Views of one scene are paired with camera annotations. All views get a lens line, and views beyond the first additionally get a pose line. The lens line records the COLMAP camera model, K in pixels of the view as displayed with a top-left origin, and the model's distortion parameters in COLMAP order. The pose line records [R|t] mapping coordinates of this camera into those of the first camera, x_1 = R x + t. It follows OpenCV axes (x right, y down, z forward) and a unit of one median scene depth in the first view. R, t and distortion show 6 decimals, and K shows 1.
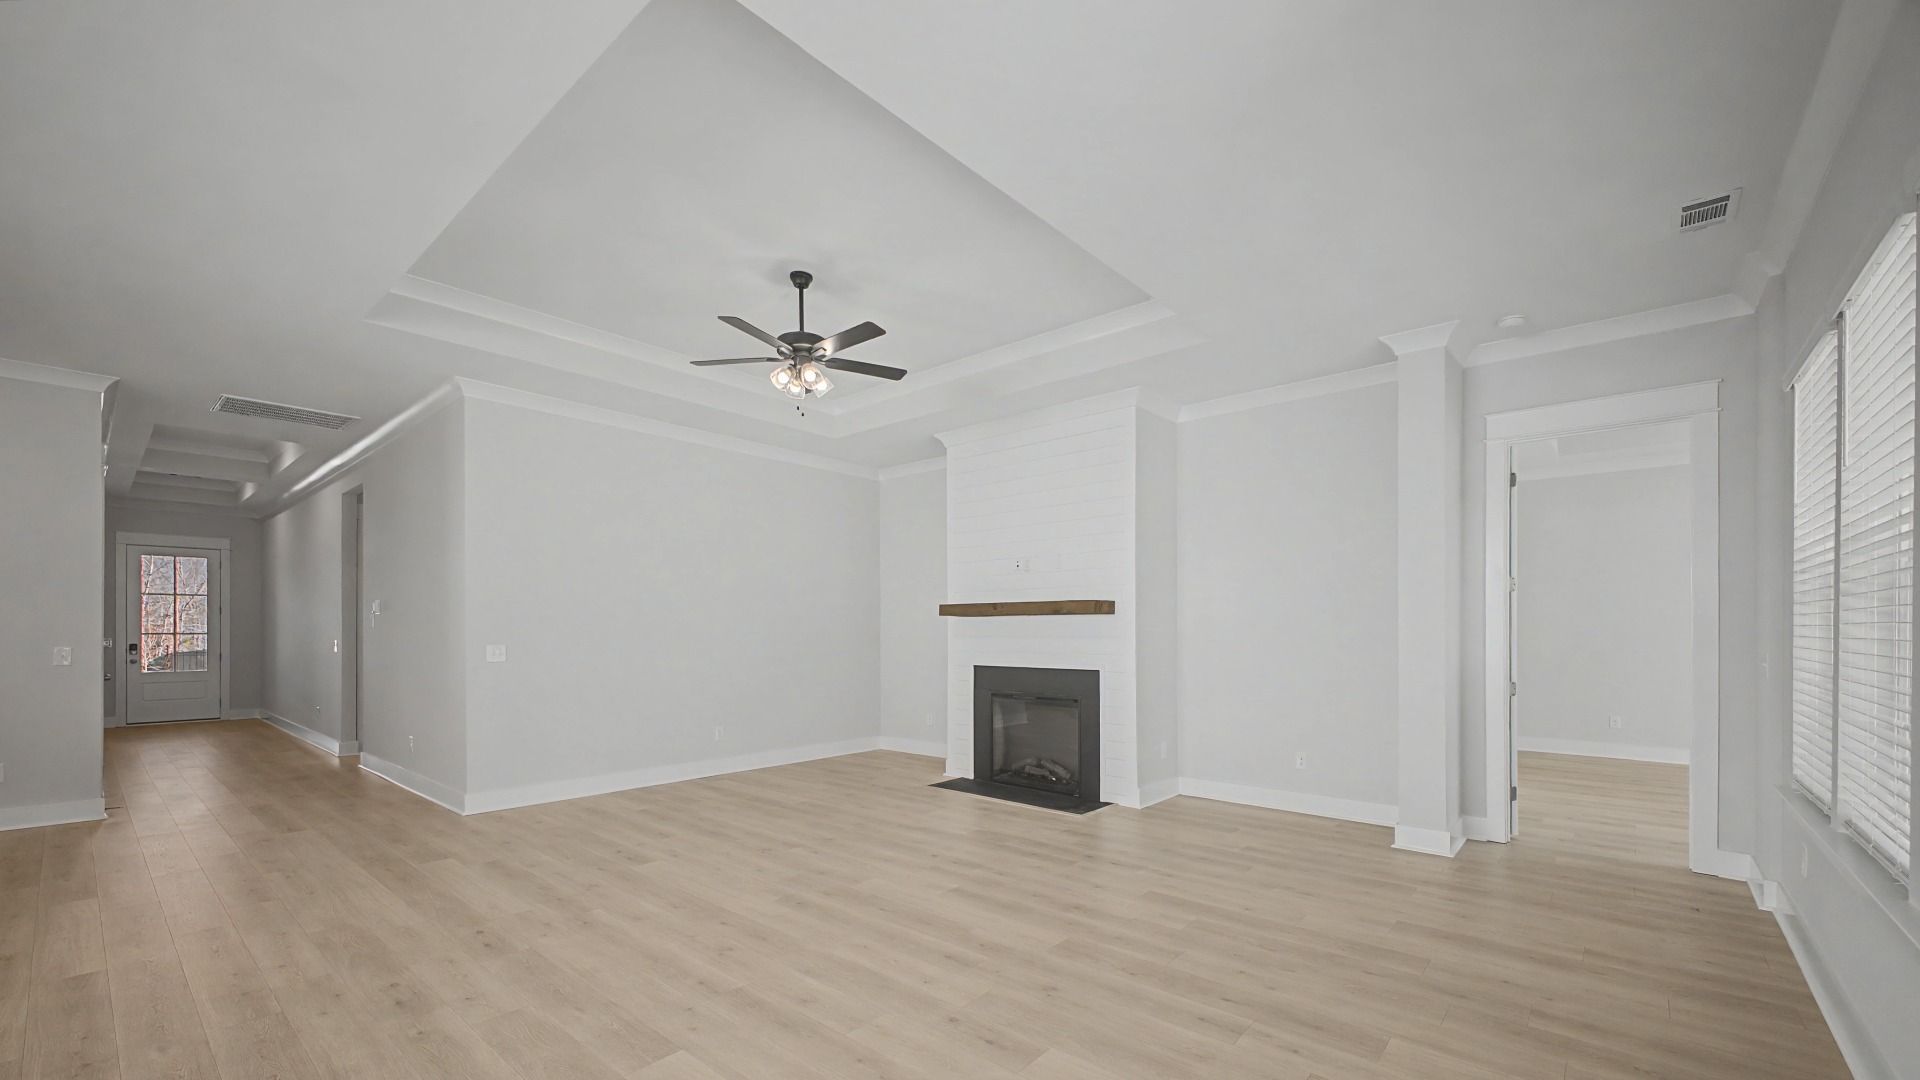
lens RADIAL K [[762.9, 0, 966.9], [0, 762.9, 632.8], [0, 0, 1]] dist [0.017008, -0.000027]
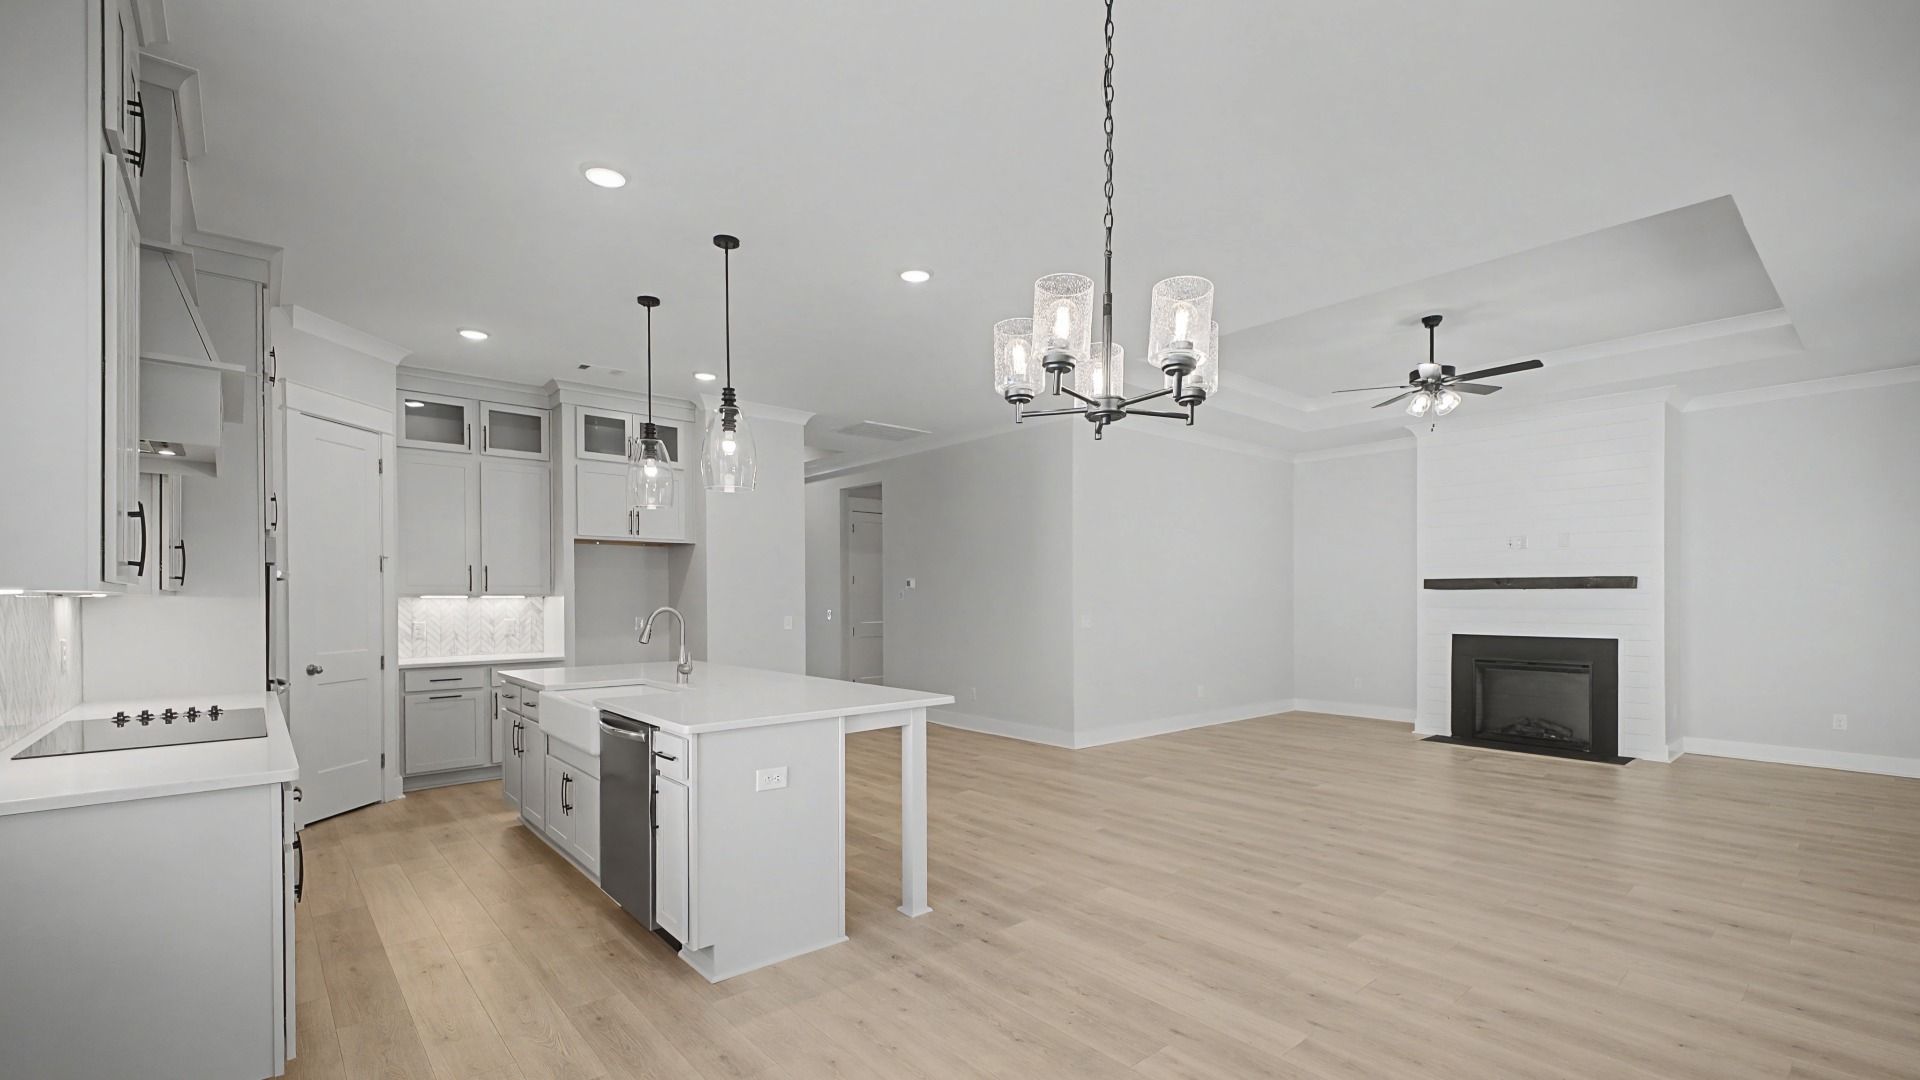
lens RADIAL K [[814.0, 0, 961.6], [0, 814.0, 605.4], [0, 0, 1]] dist [0.002208, -0.000230]
pose [[0.988524, 0.000410, -0.151065, -0.595723], [0.000751, 0.999971, 0.007630, -0.009310], [0.151064, -0.007656, 0.988494, -0.323733]]
